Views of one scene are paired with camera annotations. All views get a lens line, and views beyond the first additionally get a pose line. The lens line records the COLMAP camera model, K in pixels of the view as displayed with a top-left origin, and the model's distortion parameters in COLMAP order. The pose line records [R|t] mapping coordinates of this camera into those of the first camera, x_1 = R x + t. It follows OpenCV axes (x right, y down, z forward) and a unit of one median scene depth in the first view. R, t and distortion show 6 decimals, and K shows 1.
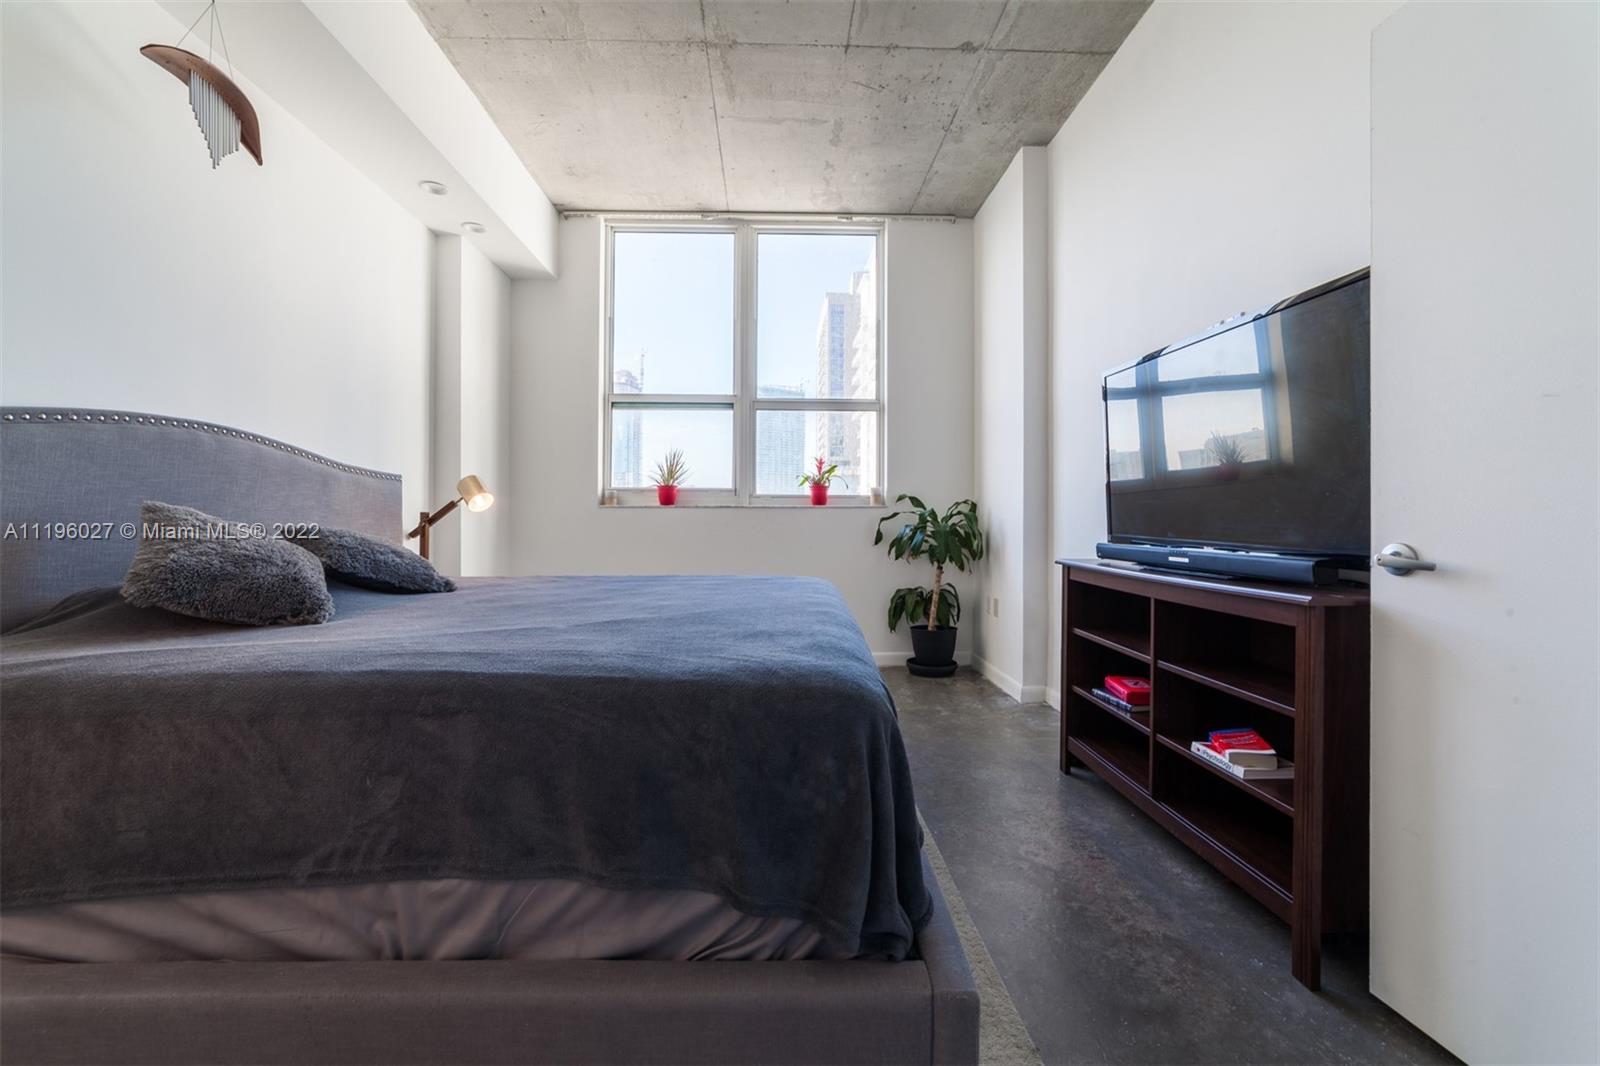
lens RADIAL K [[657.6, 0, 804.2], [0, 657.6, 506.4], [0, 0, 1]] dist [-0.019744, 0.009432]
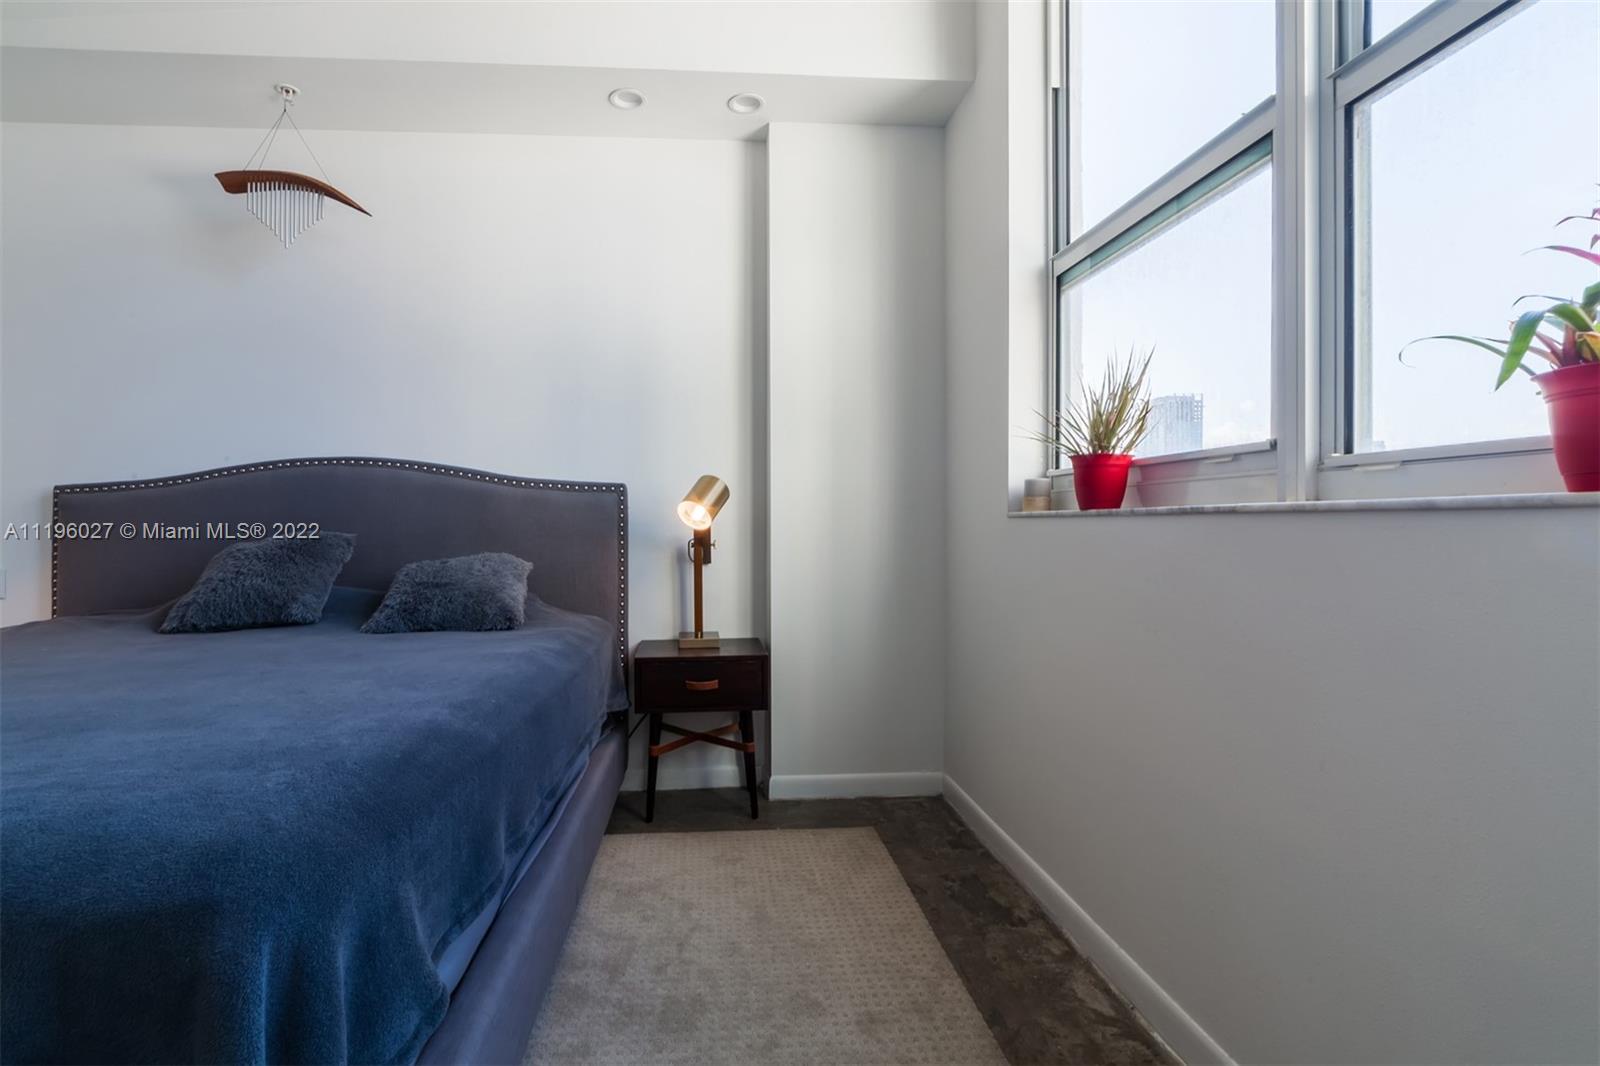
lens RADIAL K [[735.3, 0, 775.0], [0, 735.3, 534.0], [0, 0, 1]] dist [-0.027733, 0.015704]
pose [[0.027371, -0.001045, -0.999625, 0.192461], [0.011620, 0.999932, -0.000727, 0.008681], [0.999558, -0.011596, 0.027381, 0.791241]]
